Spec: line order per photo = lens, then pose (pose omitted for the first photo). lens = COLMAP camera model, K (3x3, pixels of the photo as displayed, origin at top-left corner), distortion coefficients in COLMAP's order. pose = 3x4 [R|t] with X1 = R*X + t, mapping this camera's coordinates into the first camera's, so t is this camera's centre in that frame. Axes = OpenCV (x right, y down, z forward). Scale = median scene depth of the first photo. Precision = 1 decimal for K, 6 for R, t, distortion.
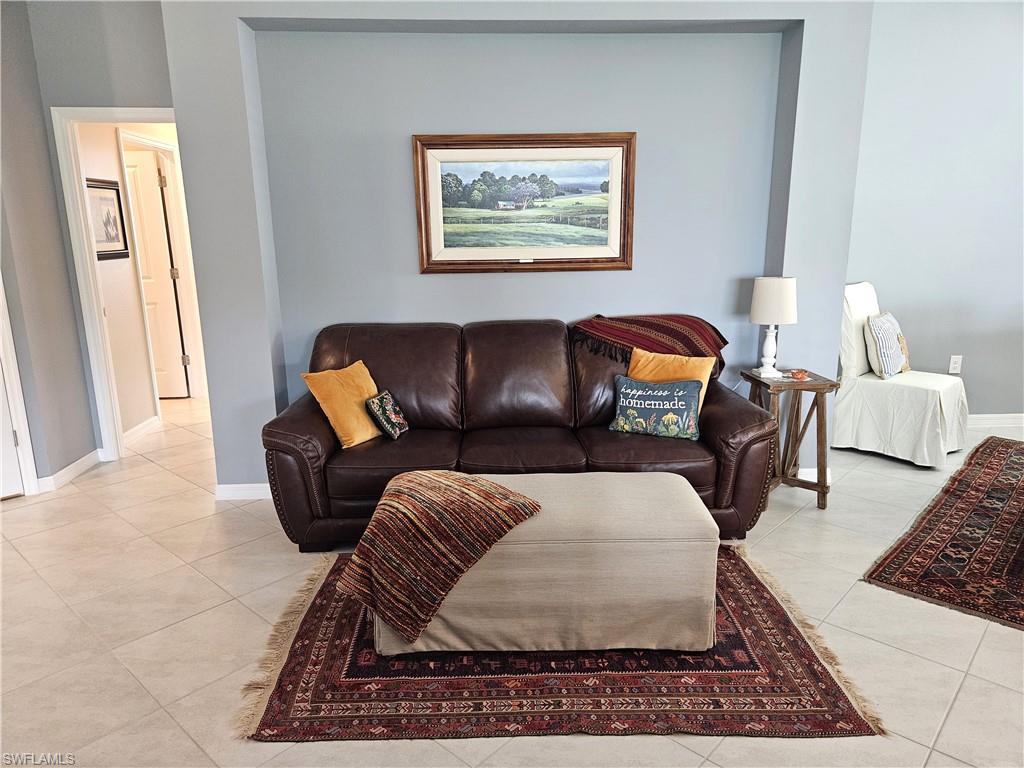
lens RADIAL K [[713.9, 0, 512.7], [0, 713.9, 392.4], [0, 0, 1]] dist [0.037315, -0.014933]
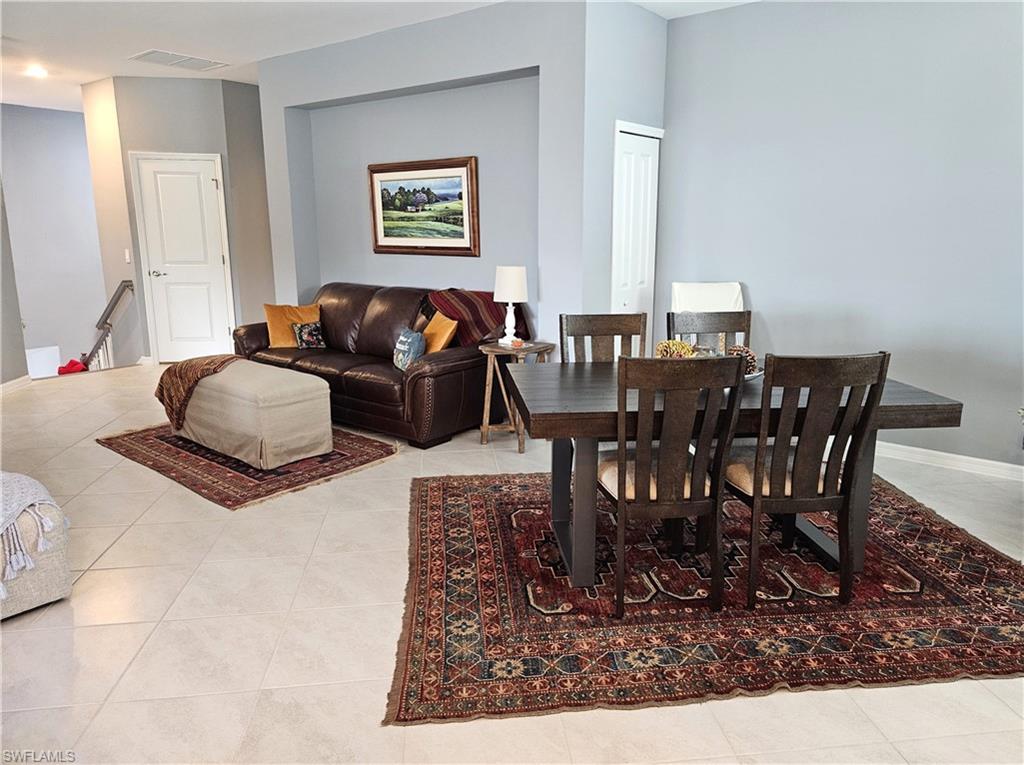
lens RADIAL K [[713.9, 0, 518.4], [0, 713.9, 375.3], [0, 0, 1]] dist [0.037315, -0.014933]
pose [[0.754351, 0.147316, -0.639729, 1.144764], [-0.157893, 0.986604, 0.041011, -0.020210], [0.637201, 0.070072, 0.767506, 0.037914]]
